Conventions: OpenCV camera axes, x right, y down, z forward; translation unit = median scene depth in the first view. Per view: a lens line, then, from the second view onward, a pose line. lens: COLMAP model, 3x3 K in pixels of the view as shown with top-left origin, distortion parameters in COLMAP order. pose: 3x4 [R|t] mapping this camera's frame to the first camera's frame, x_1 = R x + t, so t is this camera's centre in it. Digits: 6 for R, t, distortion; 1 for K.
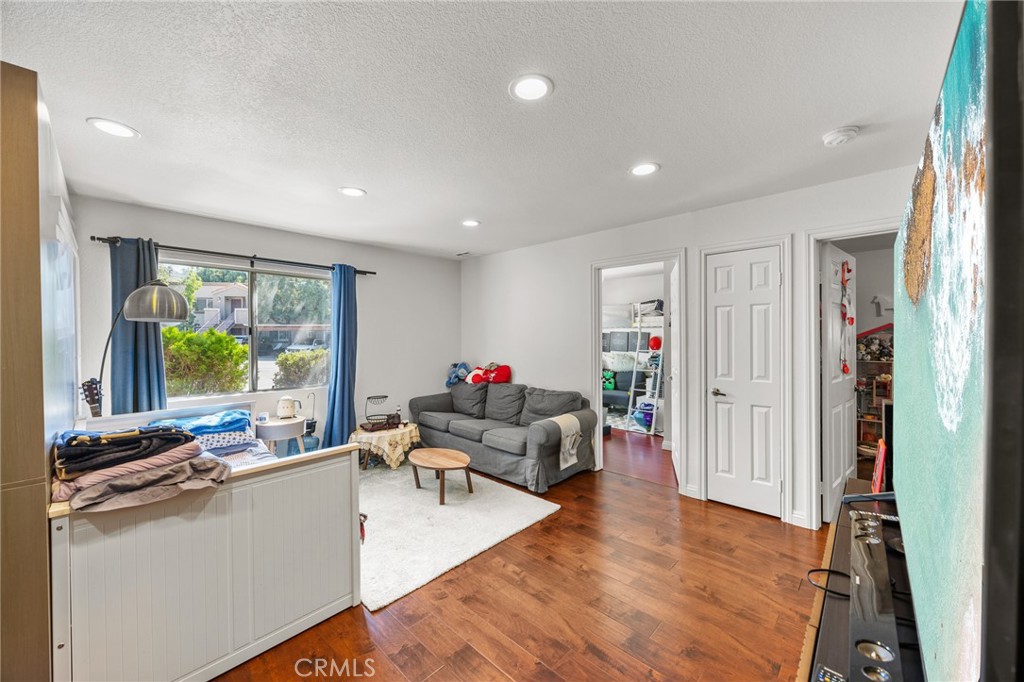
lens RADIAL K [[389.0, 0, 513.4], [0, 389.0, 338.7], [0, 0, 1]] dist [-0.005691, 0.000736]
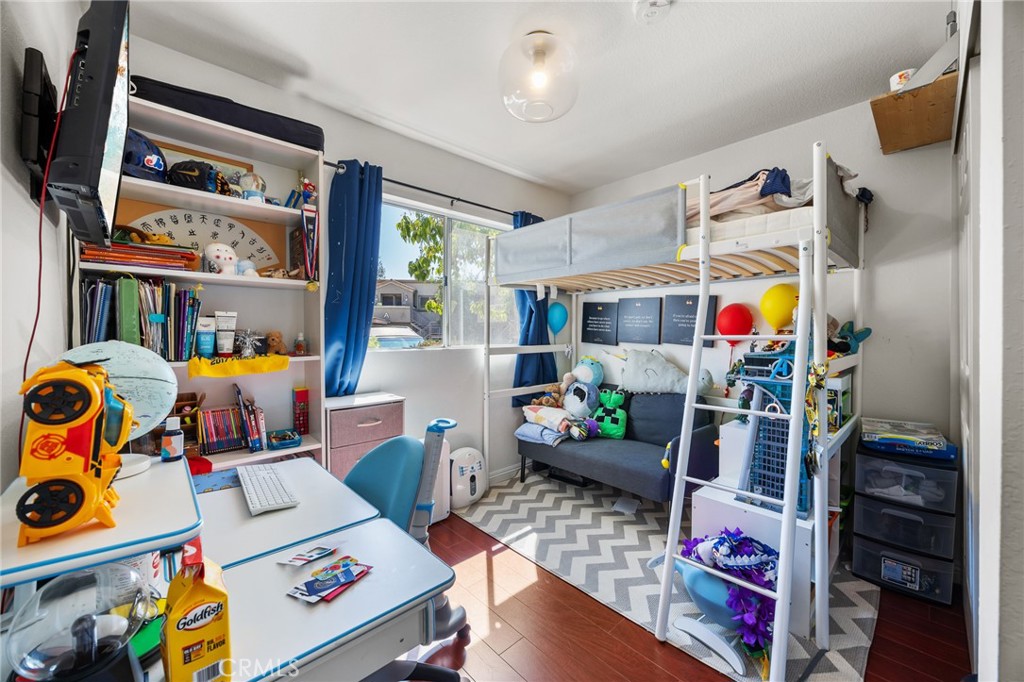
lens RADIAL K [[389.0, 0, 511.5], [0, 389.0, 335.7], [0, 0, 1]] dist [-0.005691, 0.000736]
pose [[0.997686, 0.001740, -0.067962, 0.306334], [-0.001588, 0.999996, 0.002293, 0.043602], [0.067966, -0.002180, 0.997685, 1.072381]]
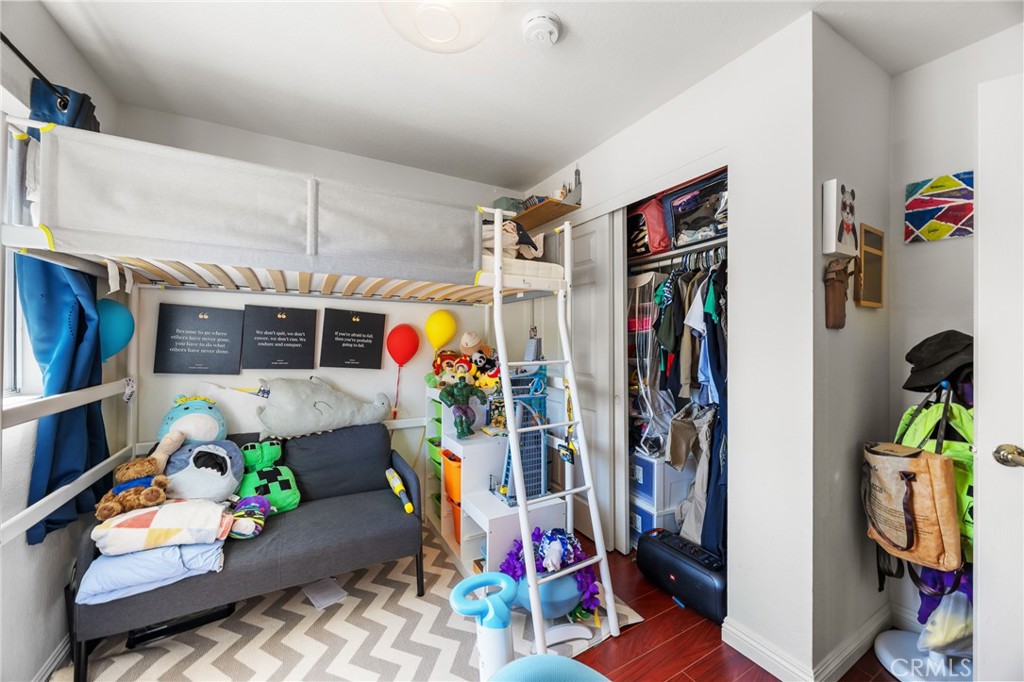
lens RADIAL K [[389.0, 0, 518.5], [0, 389.0, 337.8], [0, 0, 1]] dist [-0.005691, 0.000736]
pose [[0.287068, 0.005898, 0.957892, 0.054316], [0.000268, 0.999981, -0.006237, 0.017423], [-0.957910, 0.002047, 0.287060, 1.380800]]
